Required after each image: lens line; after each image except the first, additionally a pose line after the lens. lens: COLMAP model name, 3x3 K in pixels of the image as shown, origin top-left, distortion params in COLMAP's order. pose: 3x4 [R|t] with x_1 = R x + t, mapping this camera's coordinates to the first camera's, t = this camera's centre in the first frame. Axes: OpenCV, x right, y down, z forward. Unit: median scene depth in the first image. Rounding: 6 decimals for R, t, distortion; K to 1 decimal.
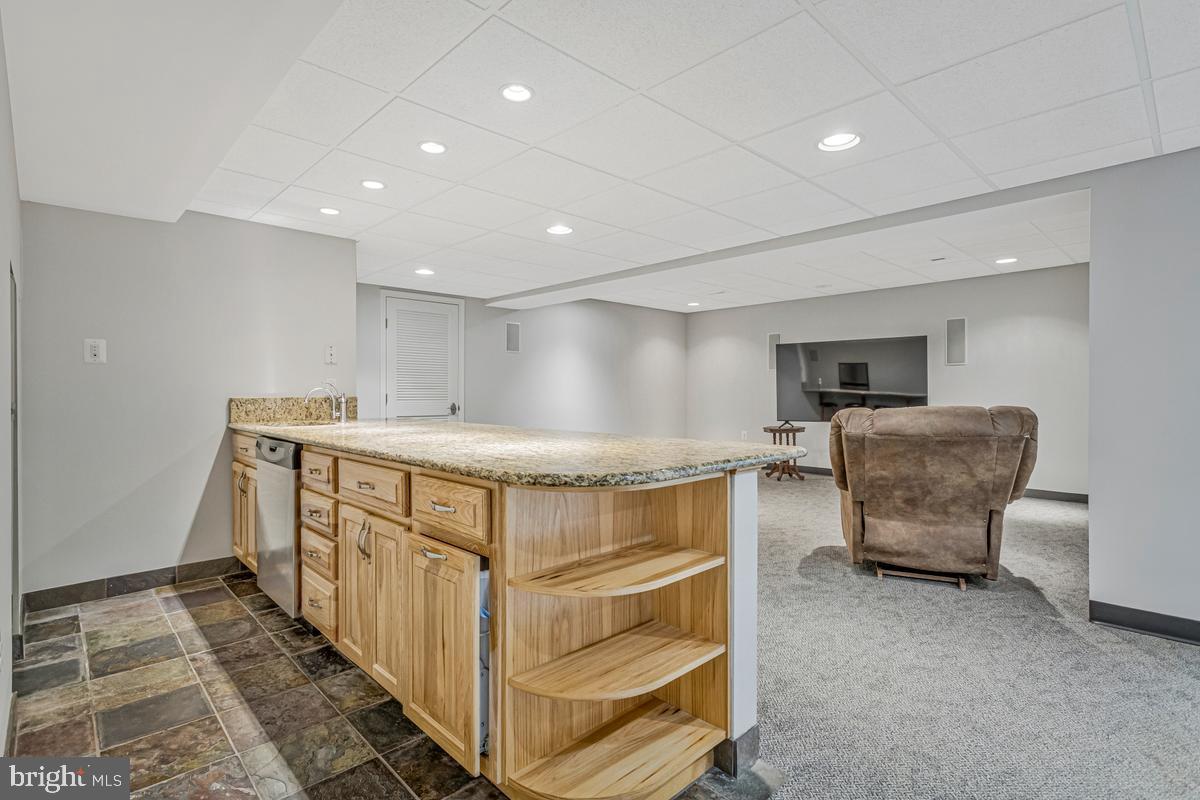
lens RADIAL K [[581.7, 0, 596.9], [0, 581.7, 397.4], [0, 0, 1]] dist [0.001825, 0.002071]
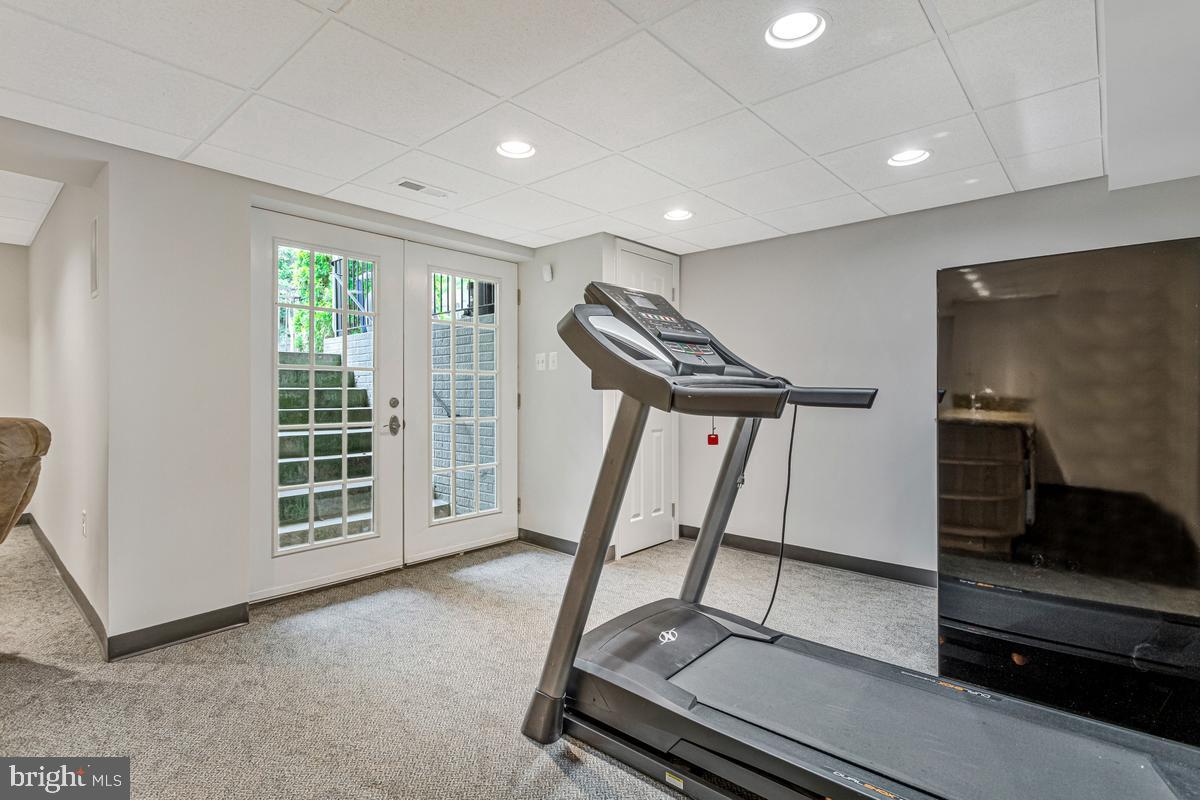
lens RADIAL K [[581.7, 0, 596.2], [0, 581.7, 394.9], [0, 0, 1]] dist [0.001825, 0.002071]
pose [[-0.078730, -0.006531, 0.996875, -0.072946], [0.010665, 0.999916, 0.007393, -0.010941], [-0.996839, 0.011214, -0.078653, 0.348000]]
